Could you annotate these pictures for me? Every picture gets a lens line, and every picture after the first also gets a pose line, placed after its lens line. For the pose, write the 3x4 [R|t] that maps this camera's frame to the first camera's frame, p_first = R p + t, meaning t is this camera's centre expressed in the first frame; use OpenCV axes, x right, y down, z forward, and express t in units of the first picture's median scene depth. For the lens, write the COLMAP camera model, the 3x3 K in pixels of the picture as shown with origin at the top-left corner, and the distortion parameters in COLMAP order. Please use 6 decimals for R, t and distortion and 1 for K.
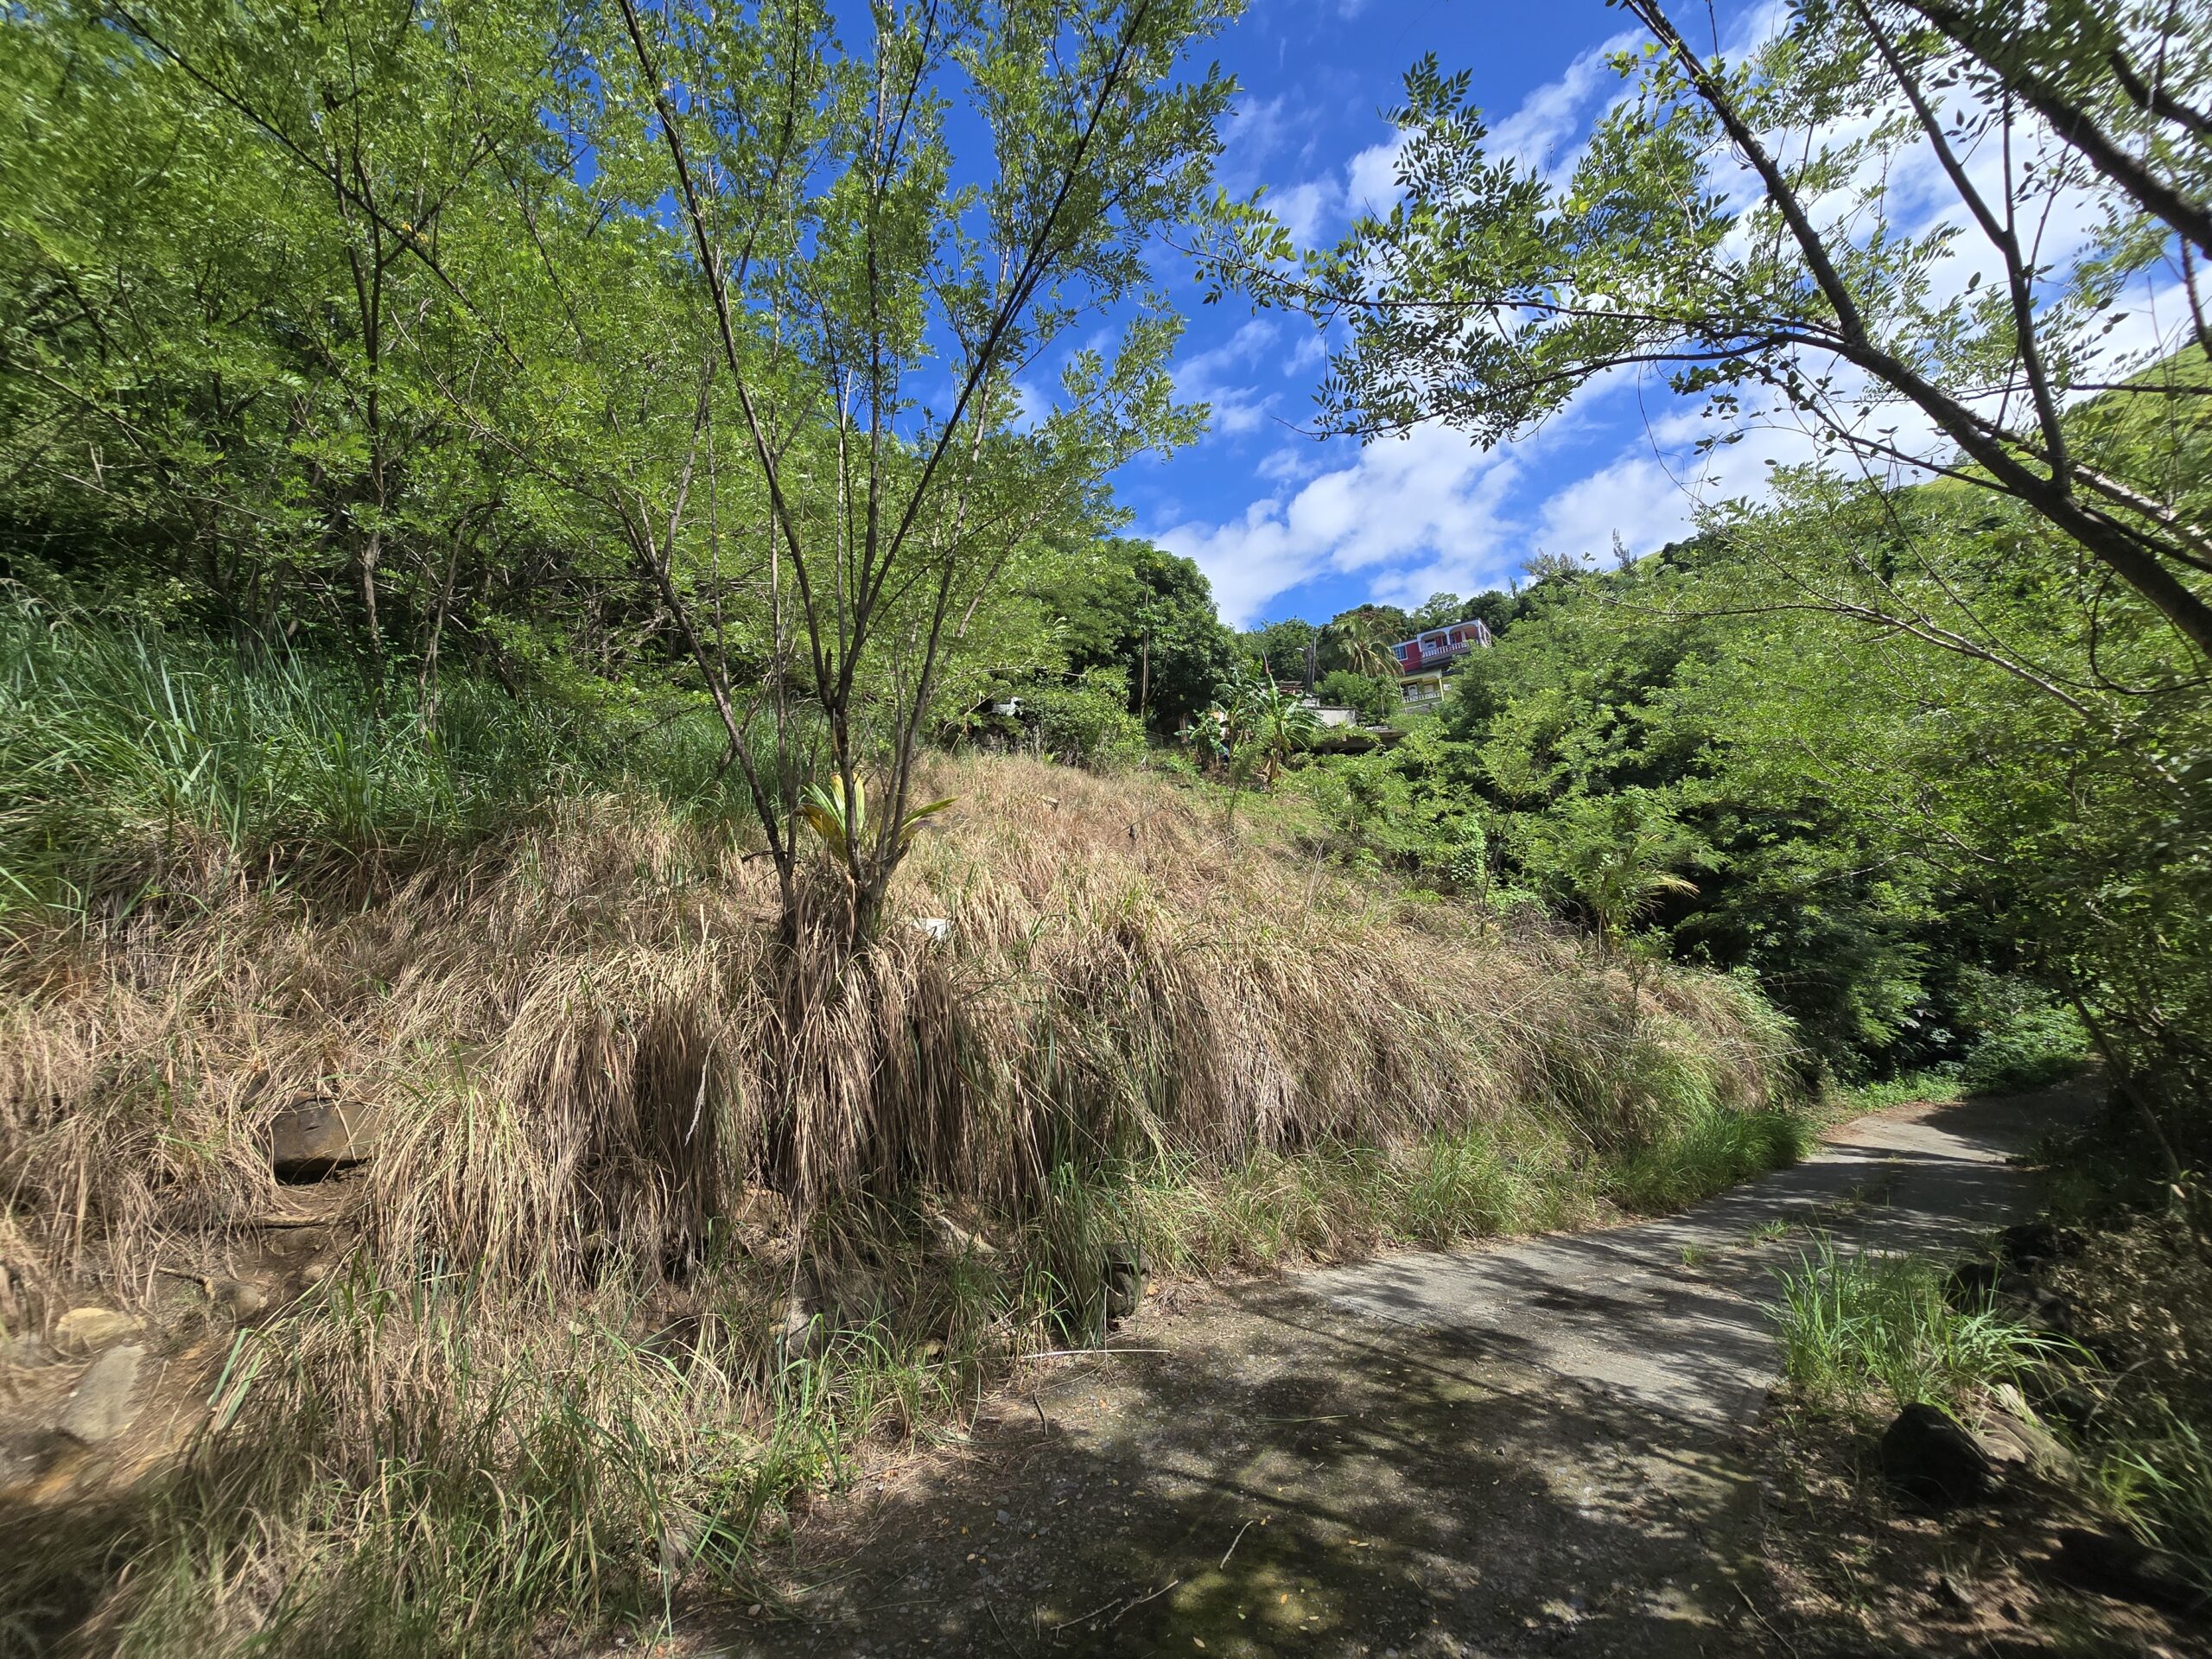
lens RADIAL K [[911.3, 0, 1106.0], [0, 911.3, 829.5], [0, 0, 1]] dist [0.001210, 0.000614]
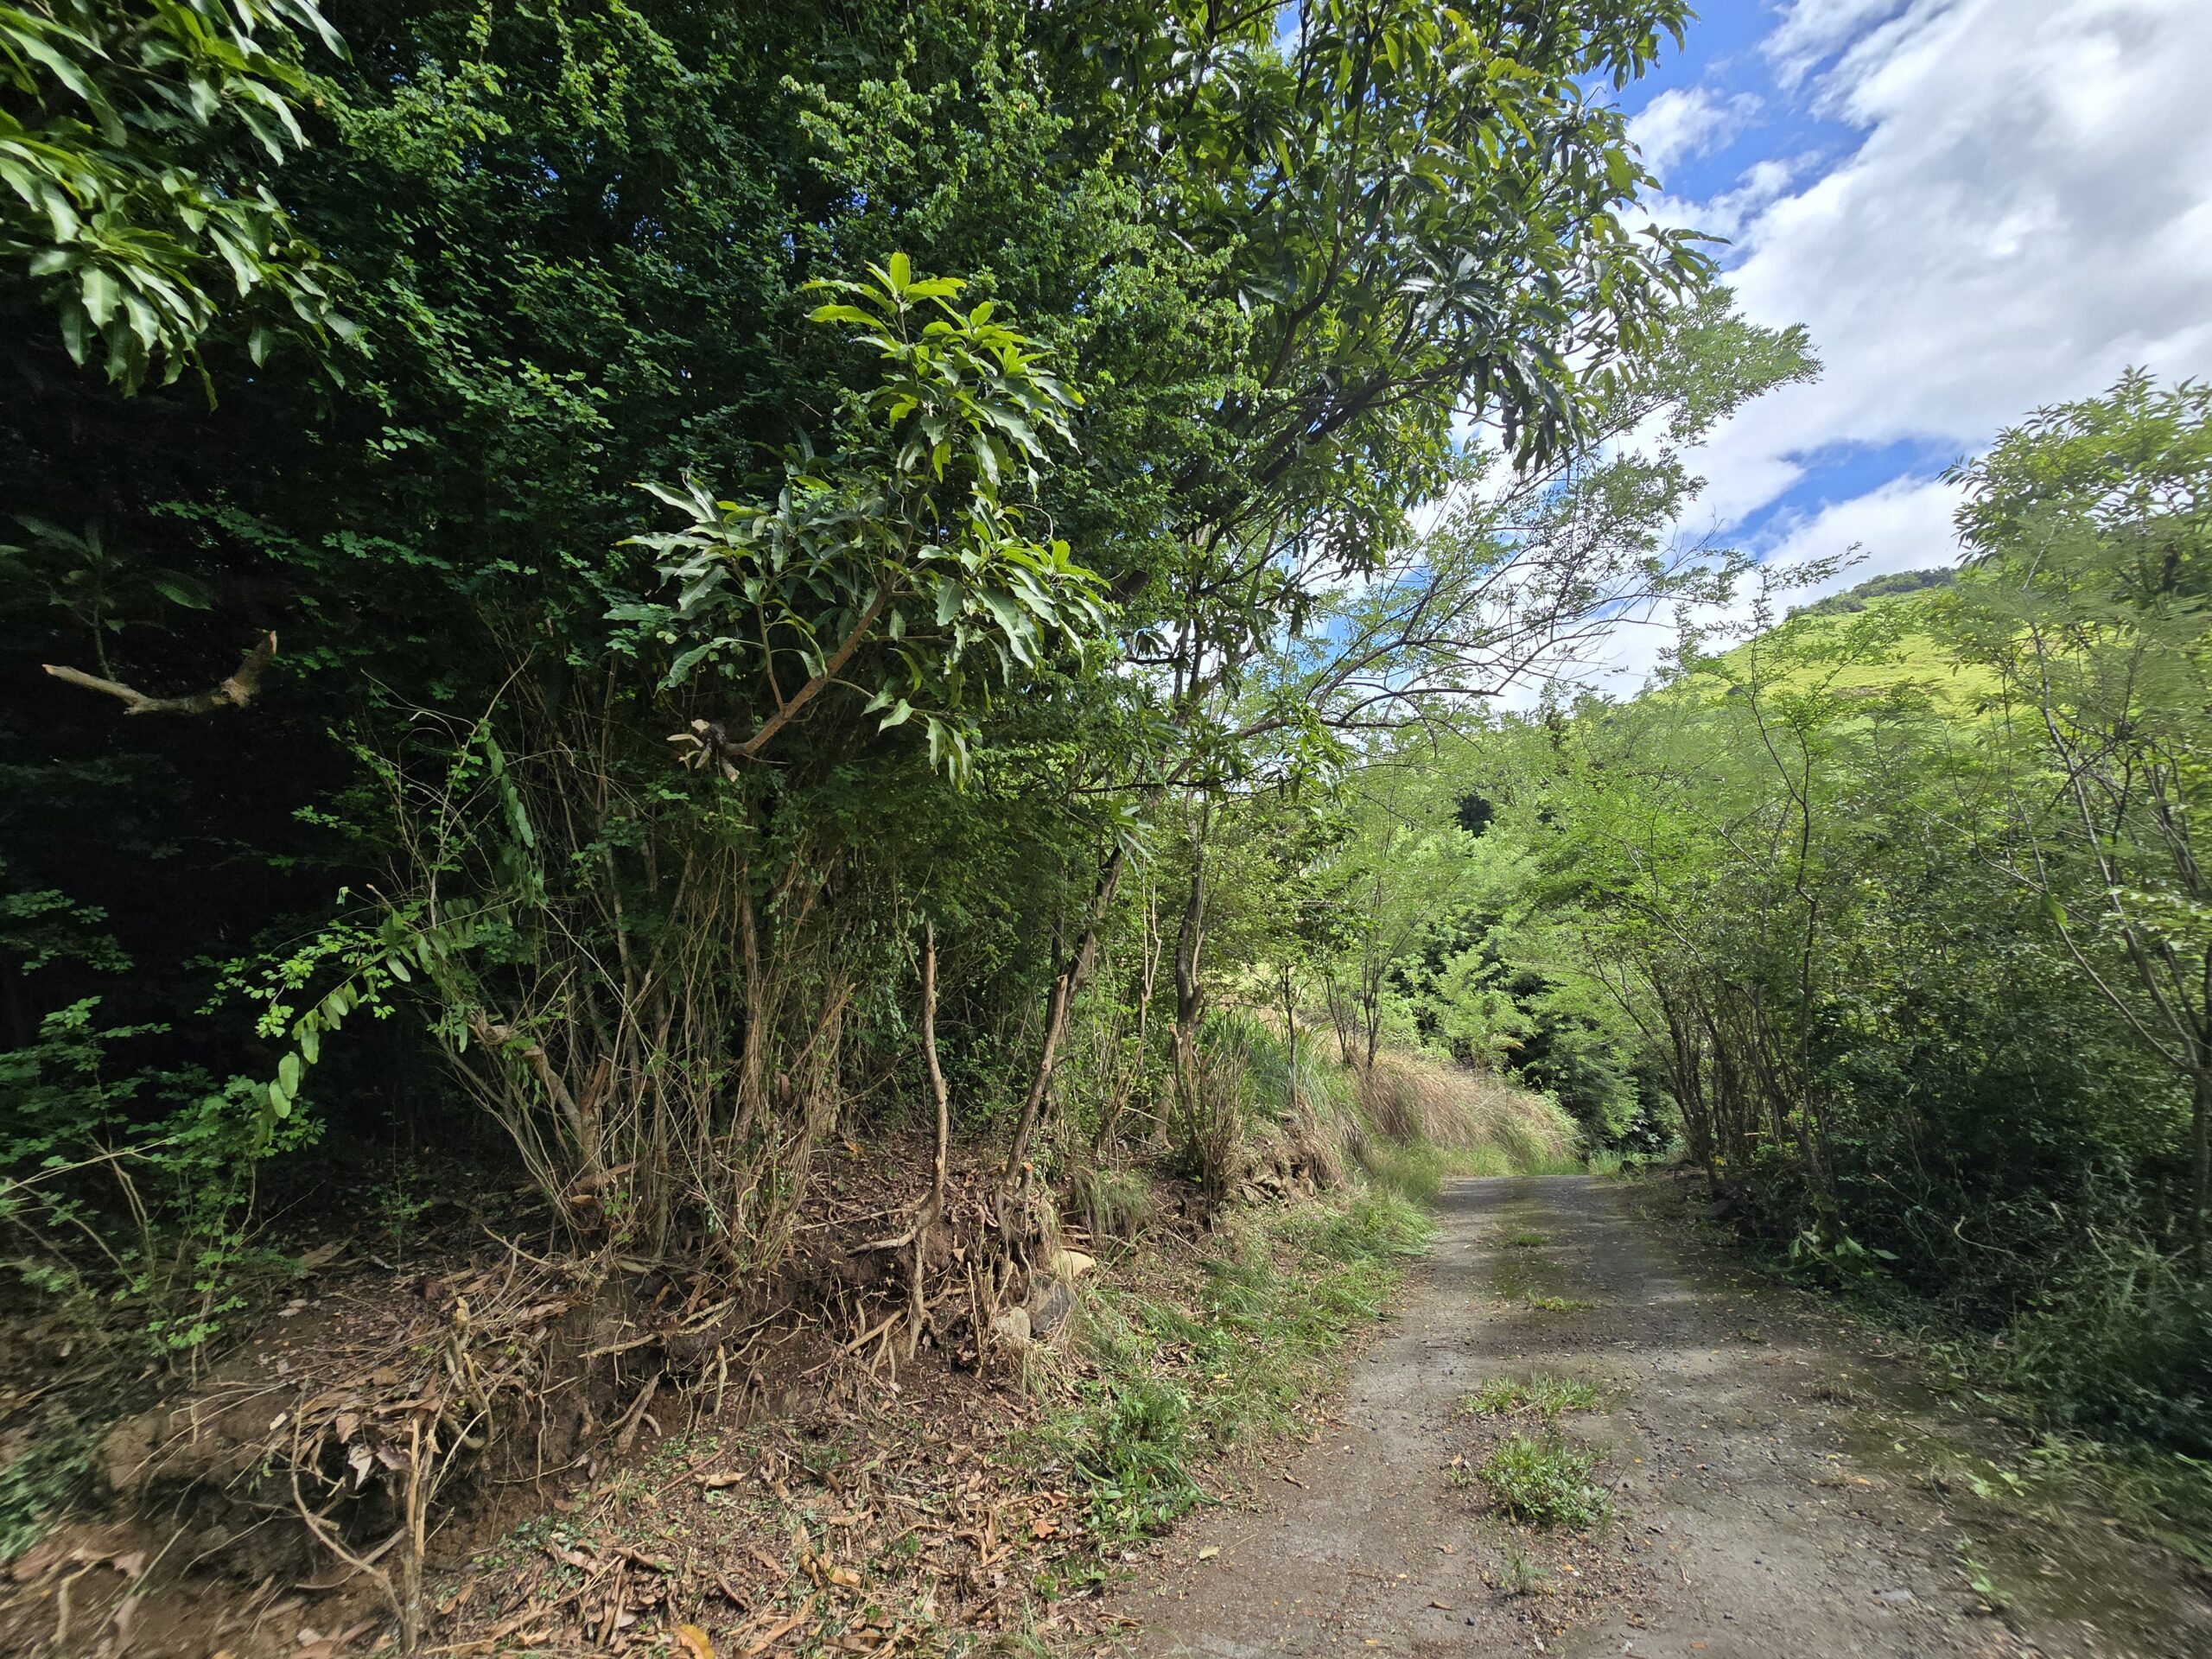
lens RADIAL K [[911.3, 0, 1106.0], [0, 911.3, 829.5], [0, 0, 1]] dist [0.001210, 0.000614]
pose [[0.978526, 0.047027, 0.200685, -0.533787], [-0.016302, 0.988233, -0.152087, -0.068767], [-0.205476, 0.145549, 0.967778, -0.623145]]
